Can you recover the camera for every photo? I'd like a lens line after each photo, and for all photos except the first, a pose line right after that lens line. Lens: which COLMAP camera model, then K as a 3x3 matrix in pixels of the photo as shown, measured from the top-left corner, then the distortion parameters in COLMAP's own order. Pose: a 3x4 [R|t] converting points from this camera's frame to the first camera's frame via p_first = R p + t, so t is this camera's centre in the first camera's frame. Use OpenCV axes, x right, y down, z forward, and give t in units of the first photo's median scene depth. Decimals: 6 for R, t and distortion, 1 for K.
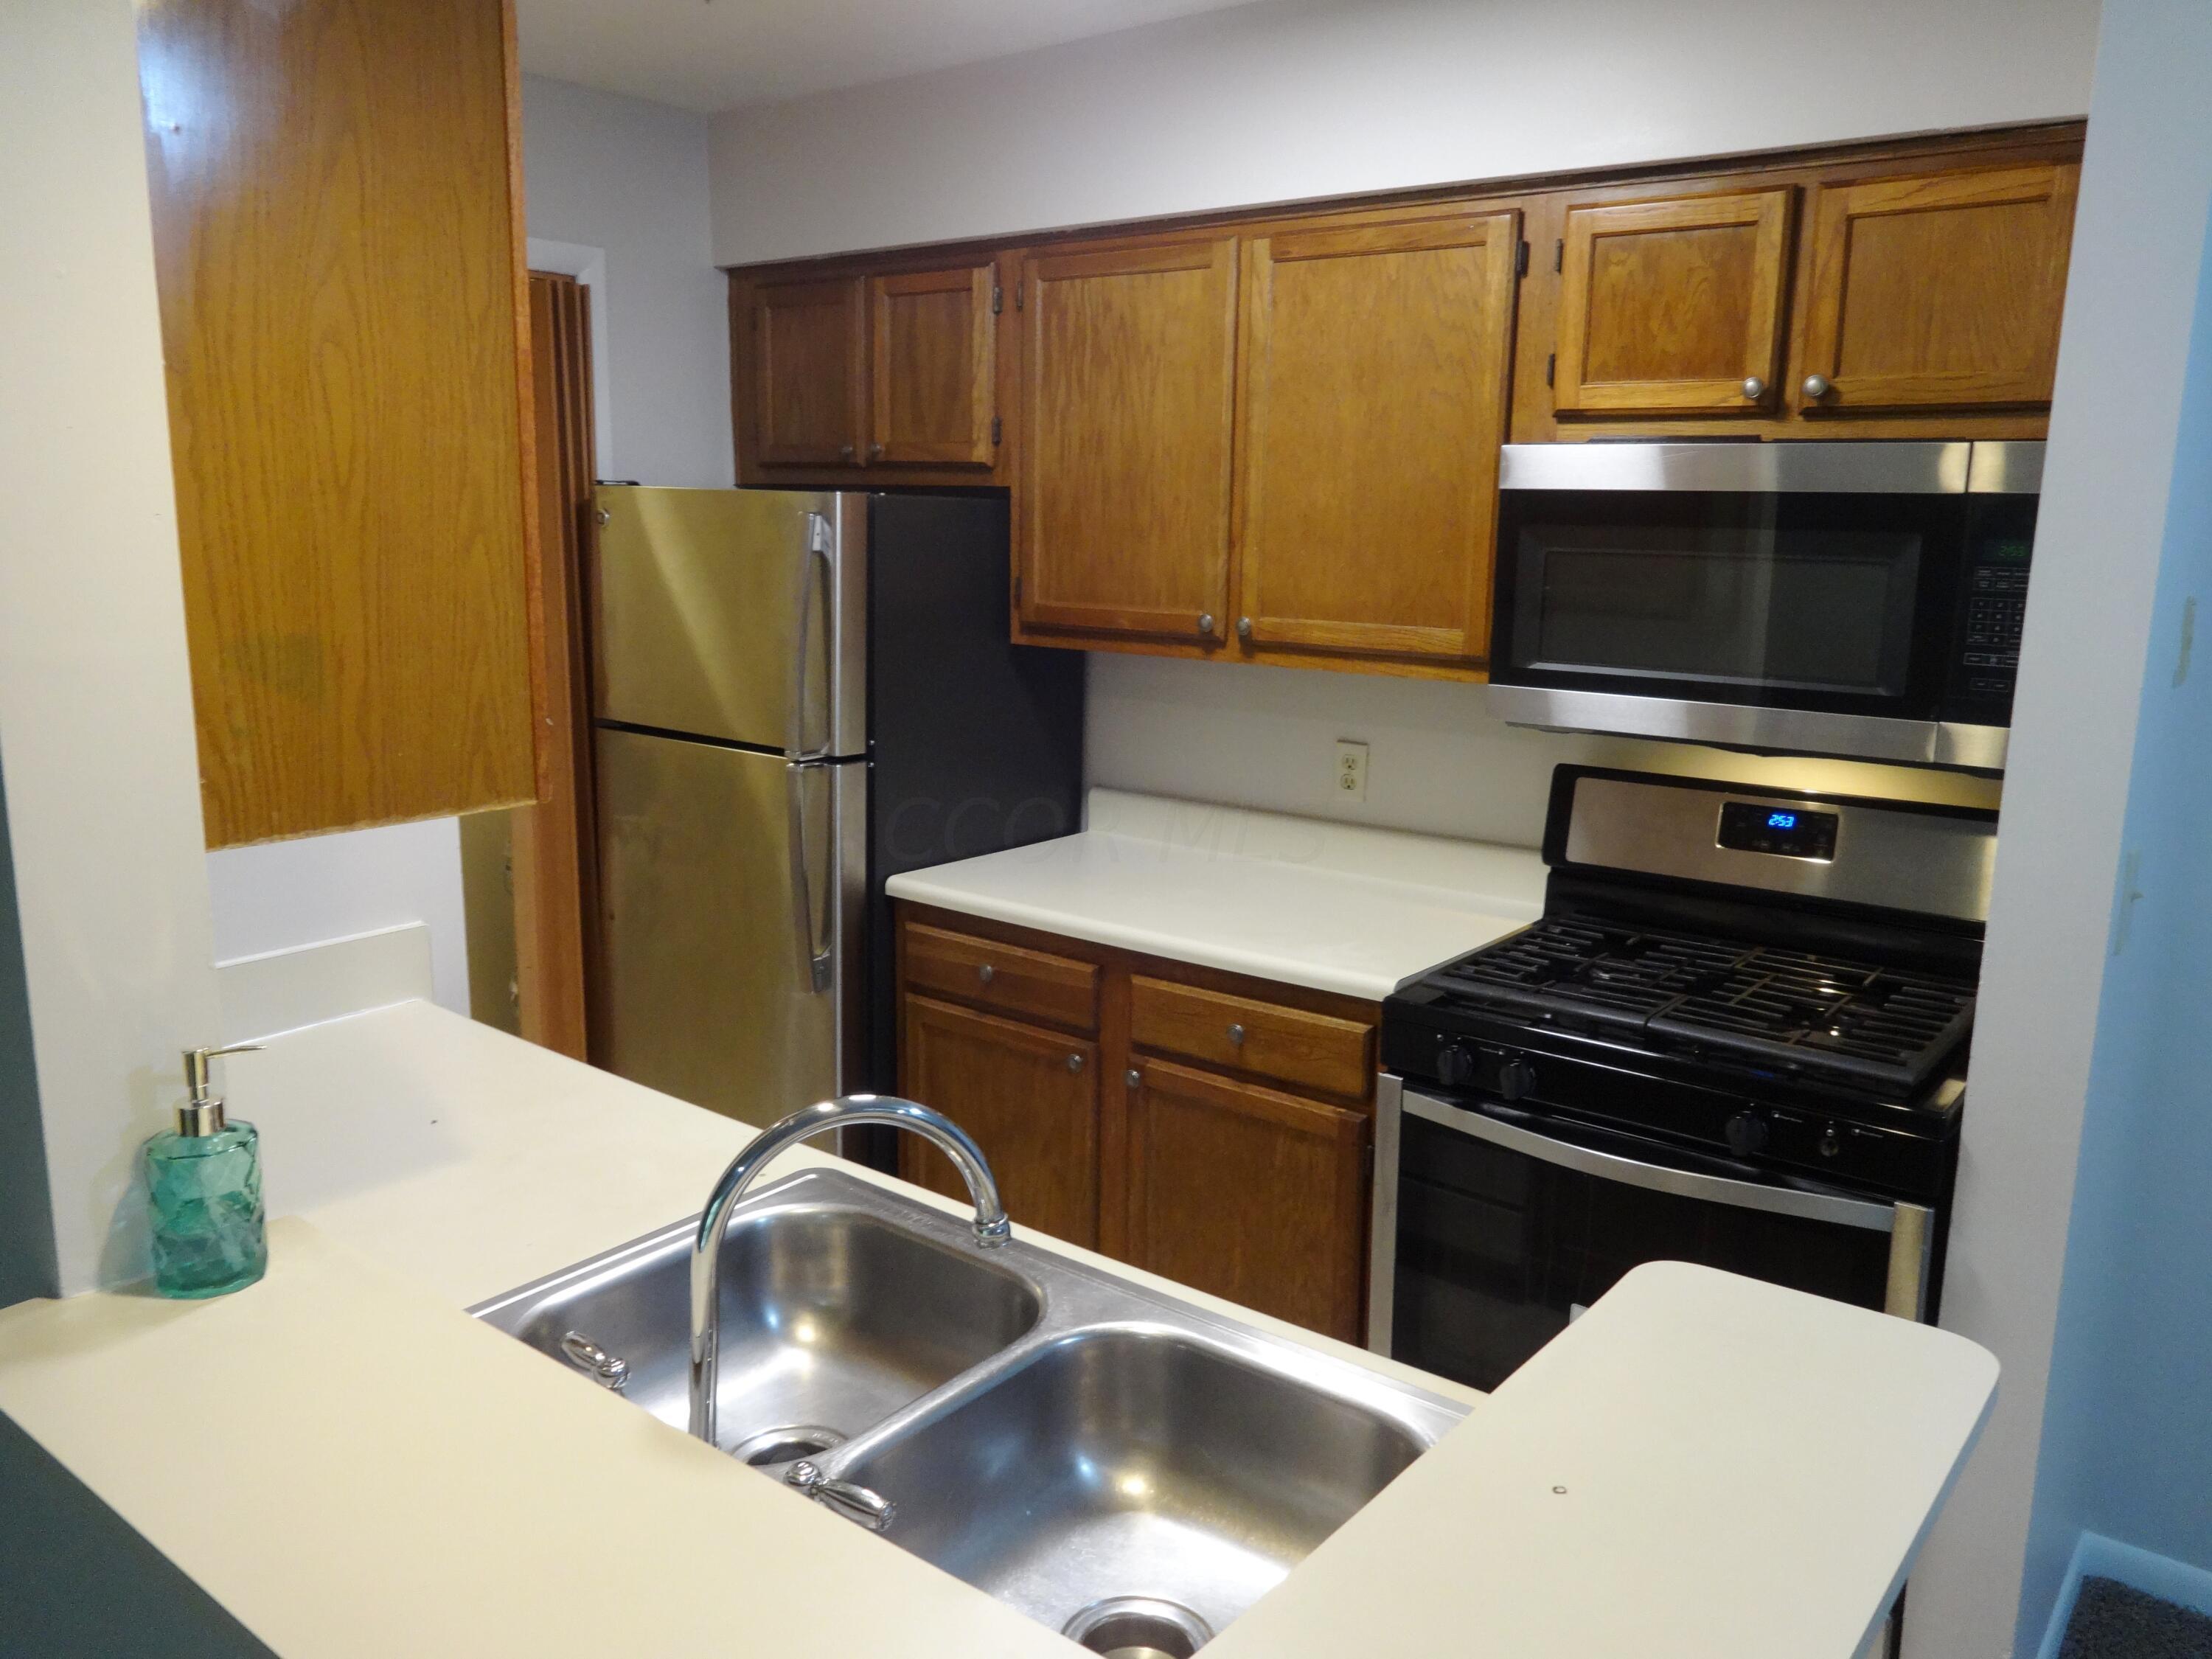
lens RADIAL K [[1655.7, 0, 1106.0], [0, 1655.7, 829.5], [0, 0, 1]] dist [0.004448, 0.004485]
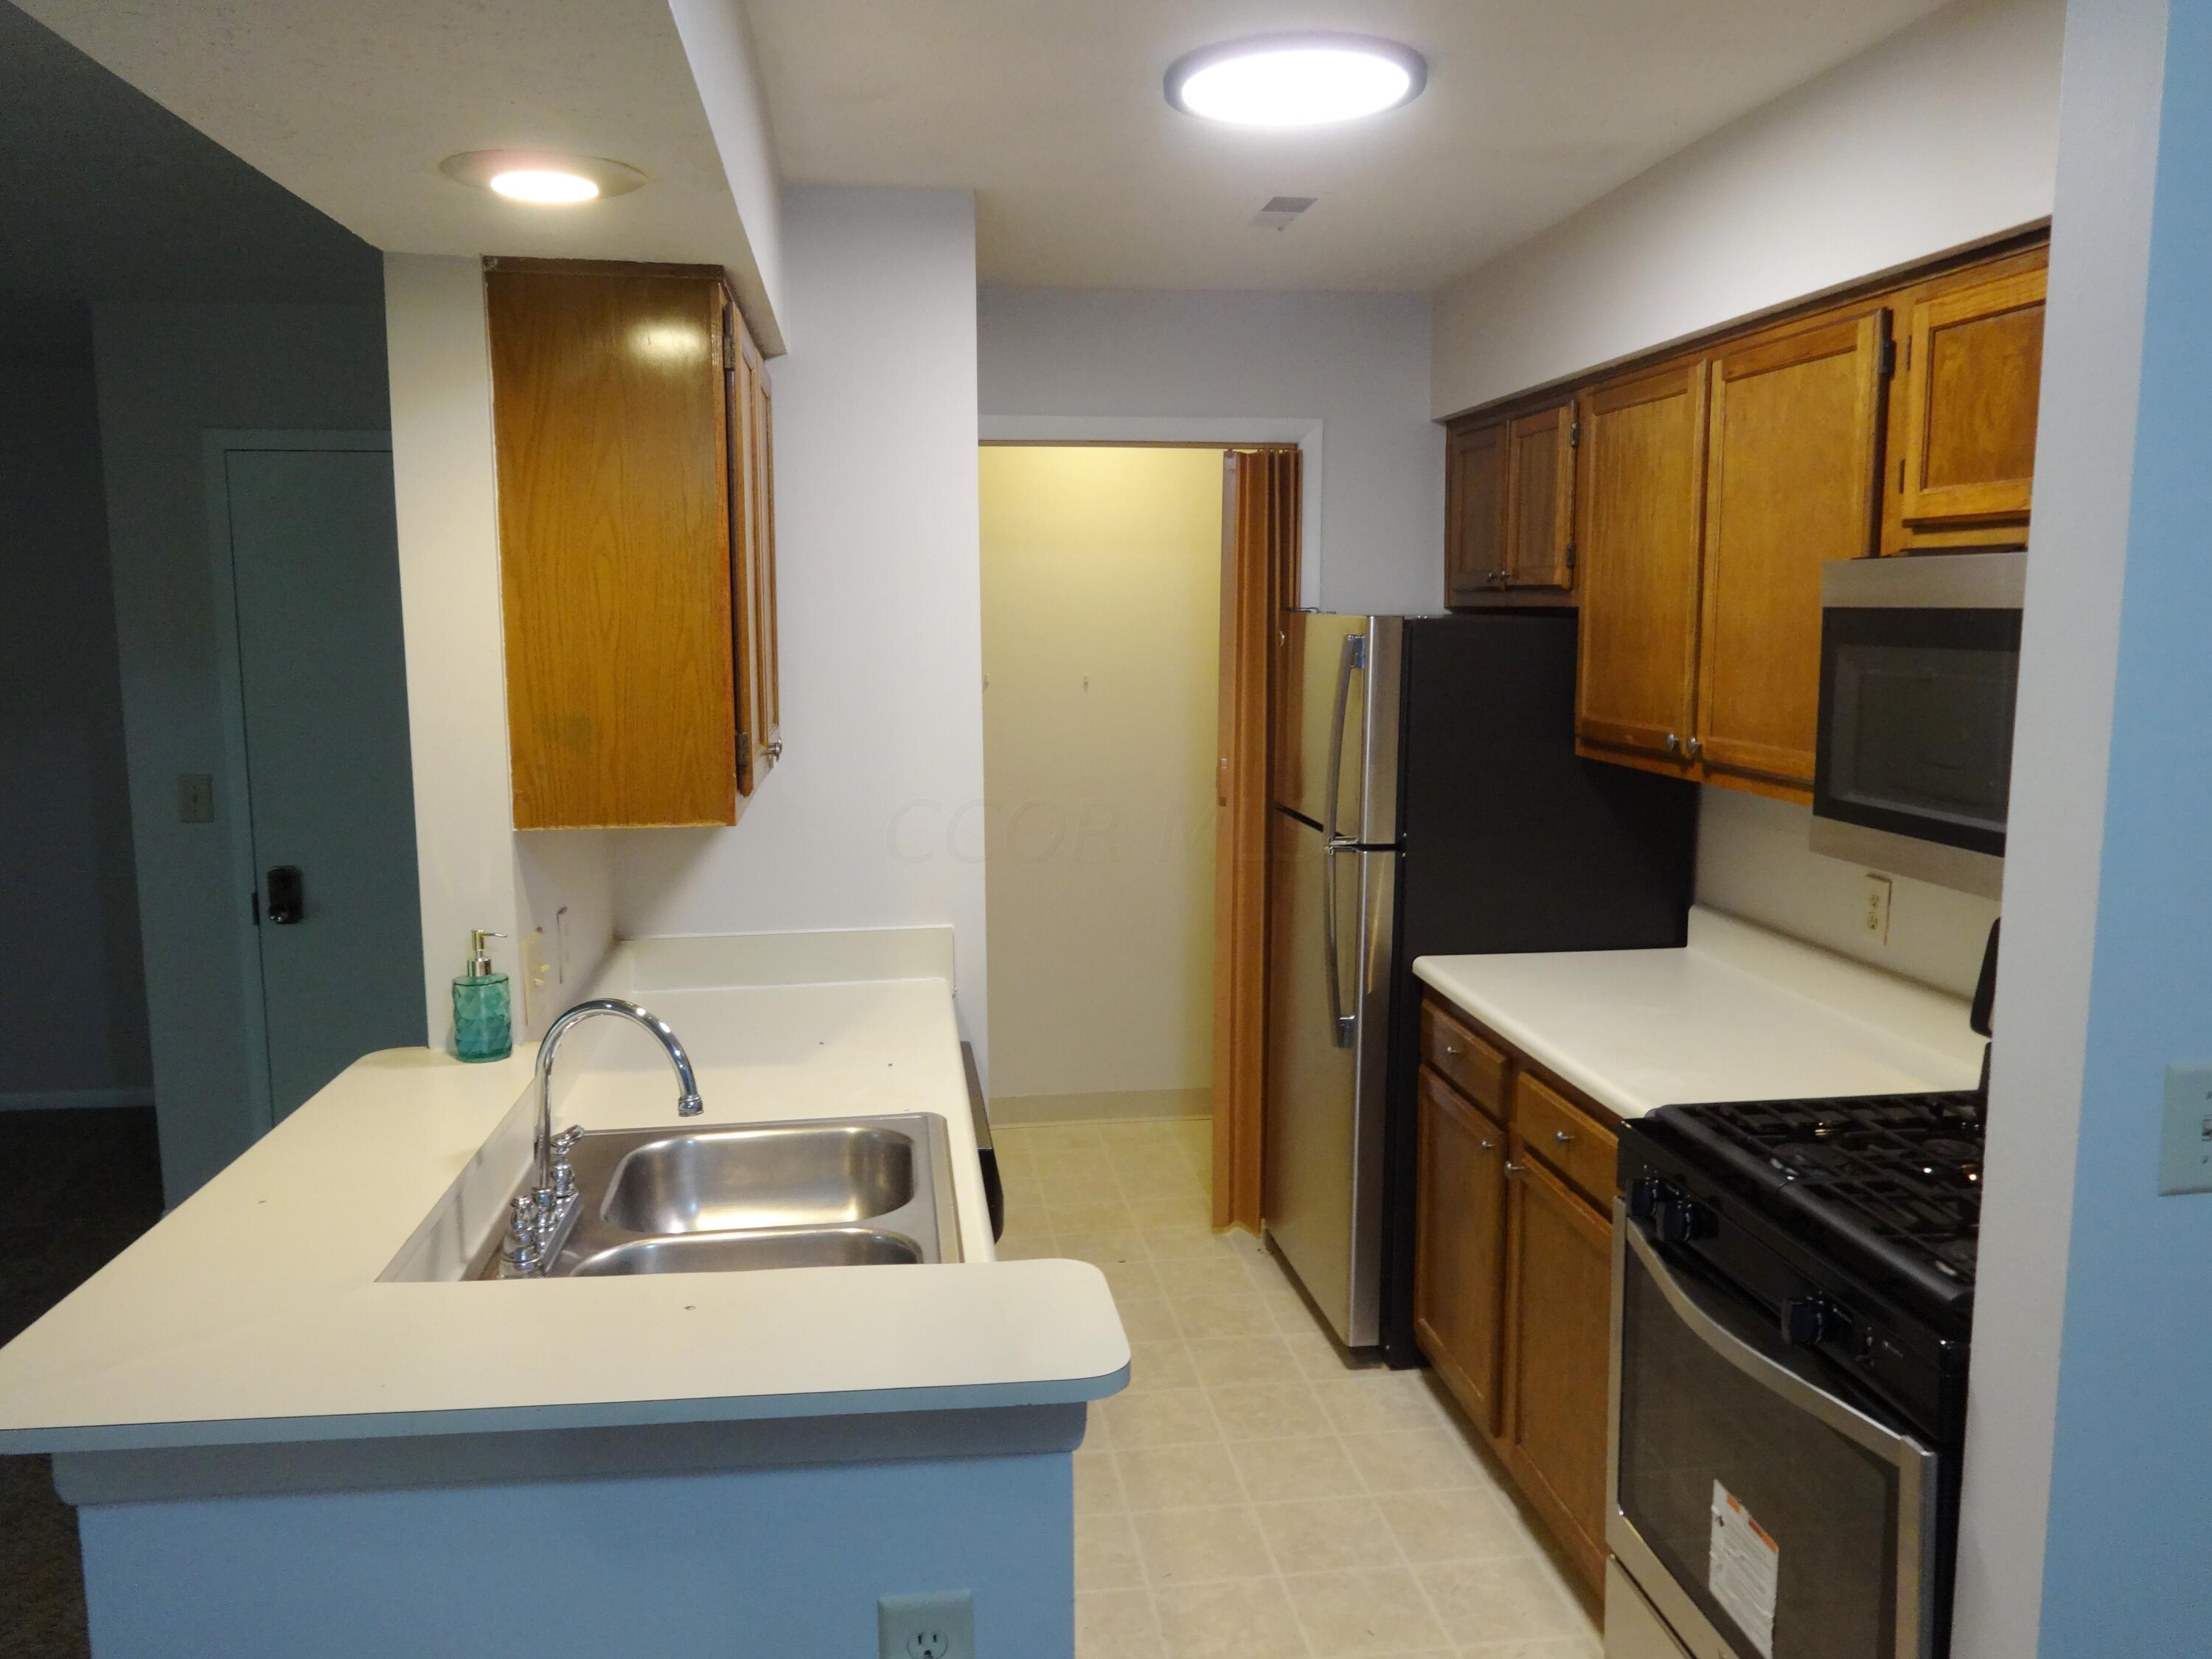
lens RADIAL K [[1655.7, 0, 1106.0], [0, 1655.7, 829.5], [0, 0, 1]] dist [0.004448, 0.004485]
pose [[0.715993, 0.075516, -0.694011, 0.556949], [-0.119035, 0.992780, -0.014779, -0.017524], [0.687884, 0.093193, 0.719813, 0.054147]]
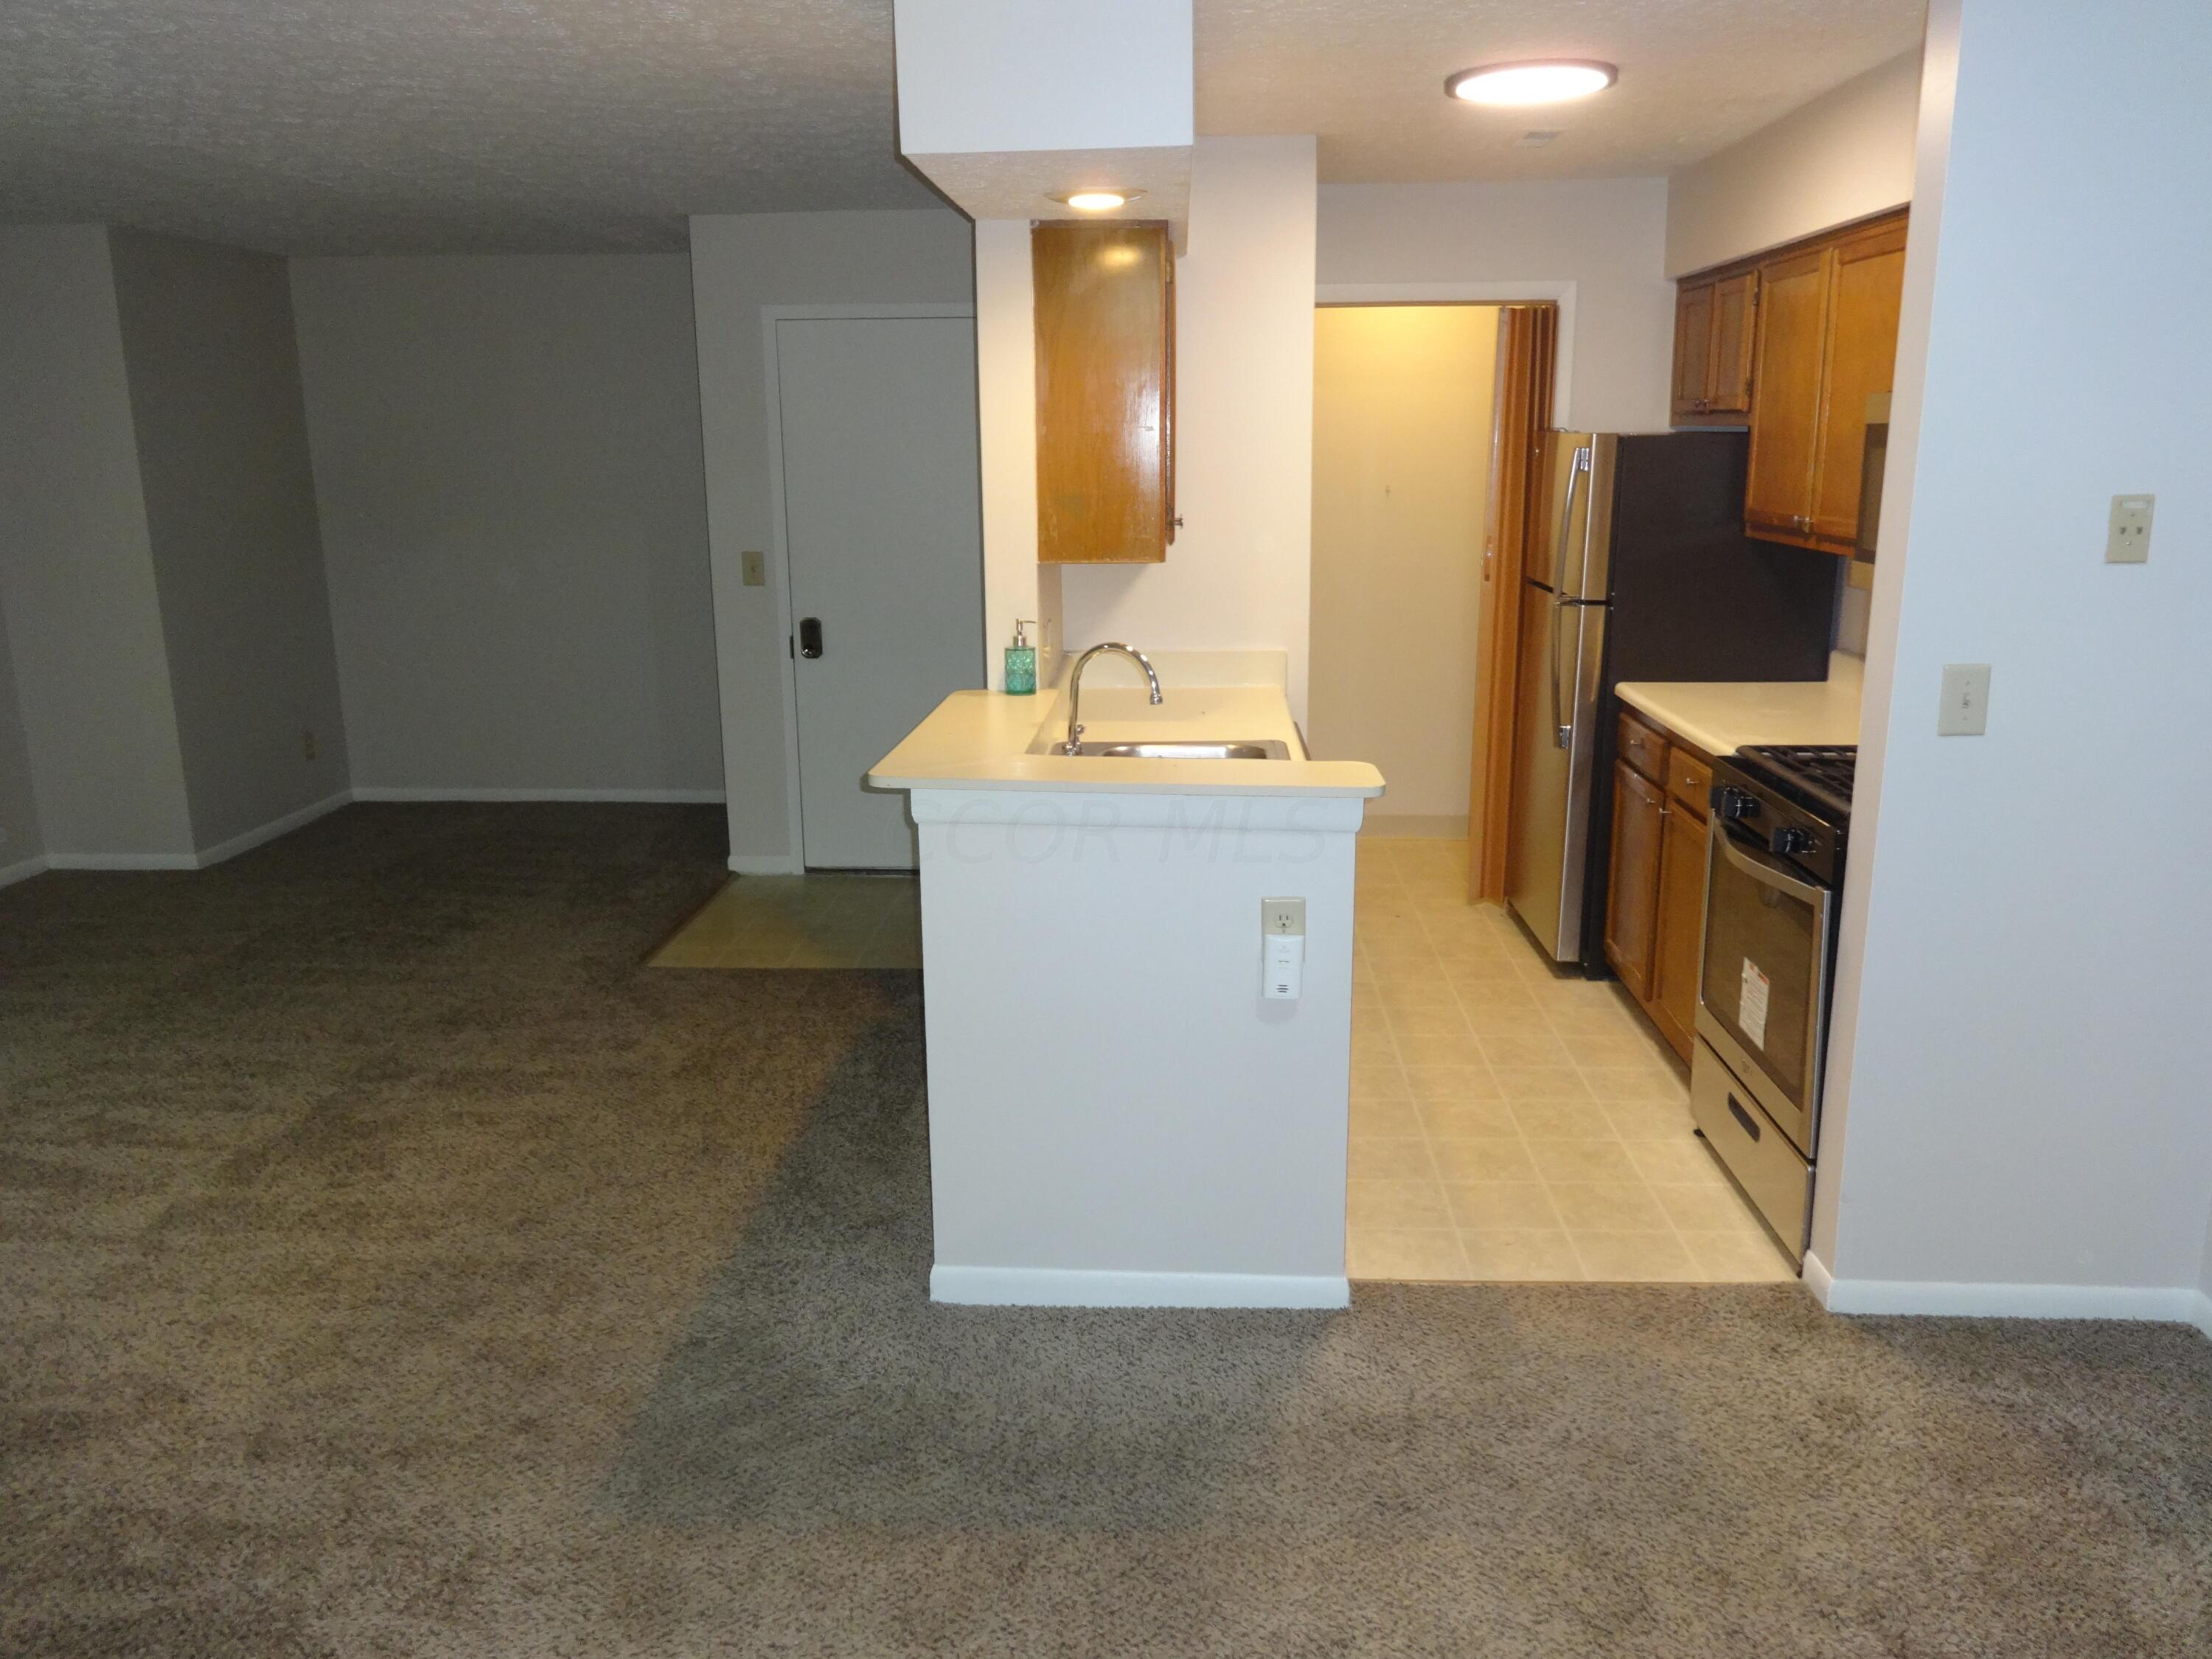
lens RADIAL K [[1655.7, 0, 1106.0], [0, 1655.7, 829.5], [0, 0, 1]] dist [0.004448, 0.004485]
pose [[0.576979, 0.170033, -0.798864, 0.982948], [-0.139194, 0.984252, 0.108959, 0.071175], [0.804811, 0.048331, 0.591561, -0.342756]]
